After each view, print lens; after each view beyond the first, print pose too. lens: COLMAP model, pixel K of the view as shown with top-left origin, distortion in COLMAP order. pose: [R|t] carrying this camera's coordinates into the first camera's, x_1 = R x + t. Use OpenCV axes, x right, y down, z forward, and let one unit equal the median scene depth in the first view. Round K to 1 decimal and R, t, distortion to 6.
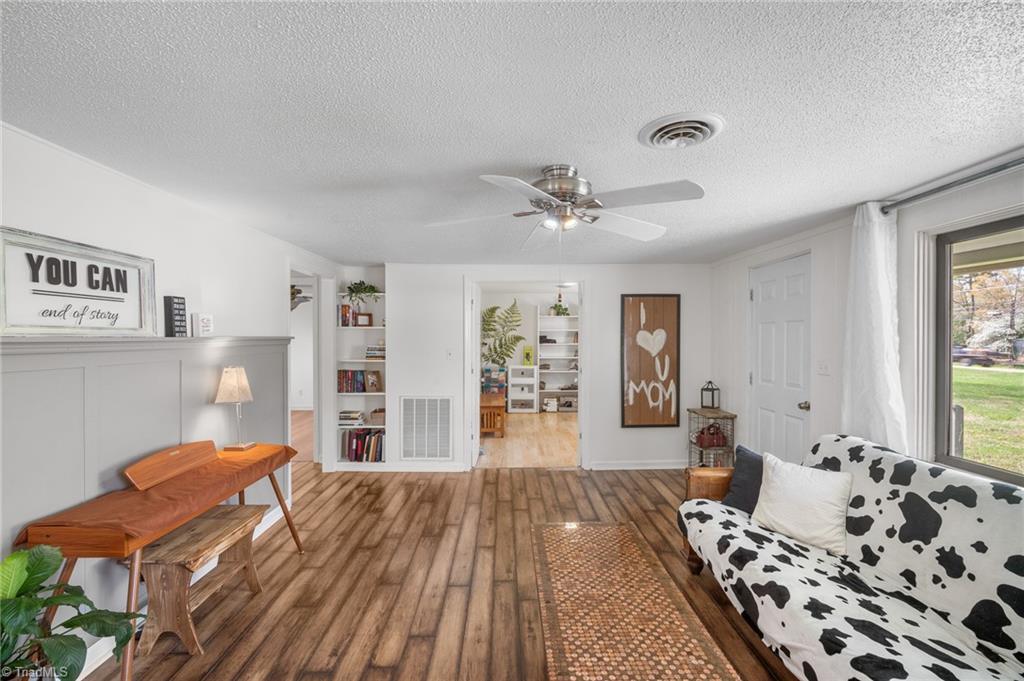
lens RADIAL K [[447.4, 0, 508.6], [0, 447.4, 343.4], [0, 0, 1]] dist [-0.014144, 0.003383]
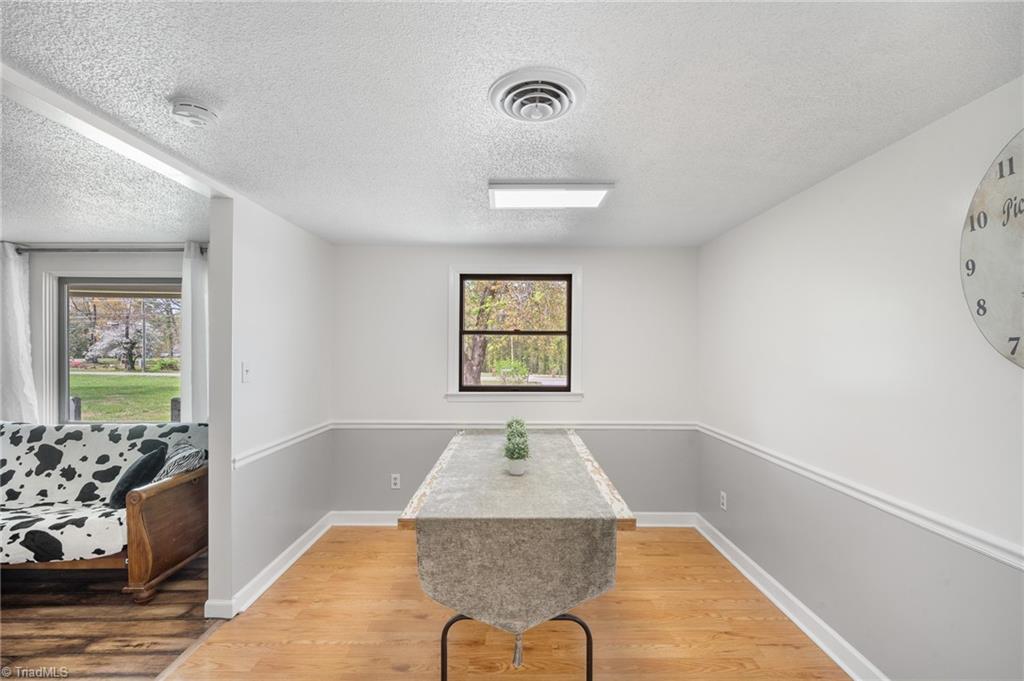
lens RADIAL K [[447.4, 0, 513.2], [0, 447.4, 351.1], [0, 0, 1]] dist [-0.014144, 0.003383]
pose [[0.004762, -0.004200, 0.999980, -0.629413], [0.003465, 0.999985, 0.004183, 0.008087], [-0.999983, 0.003445, 0.004776, -0.655592]]
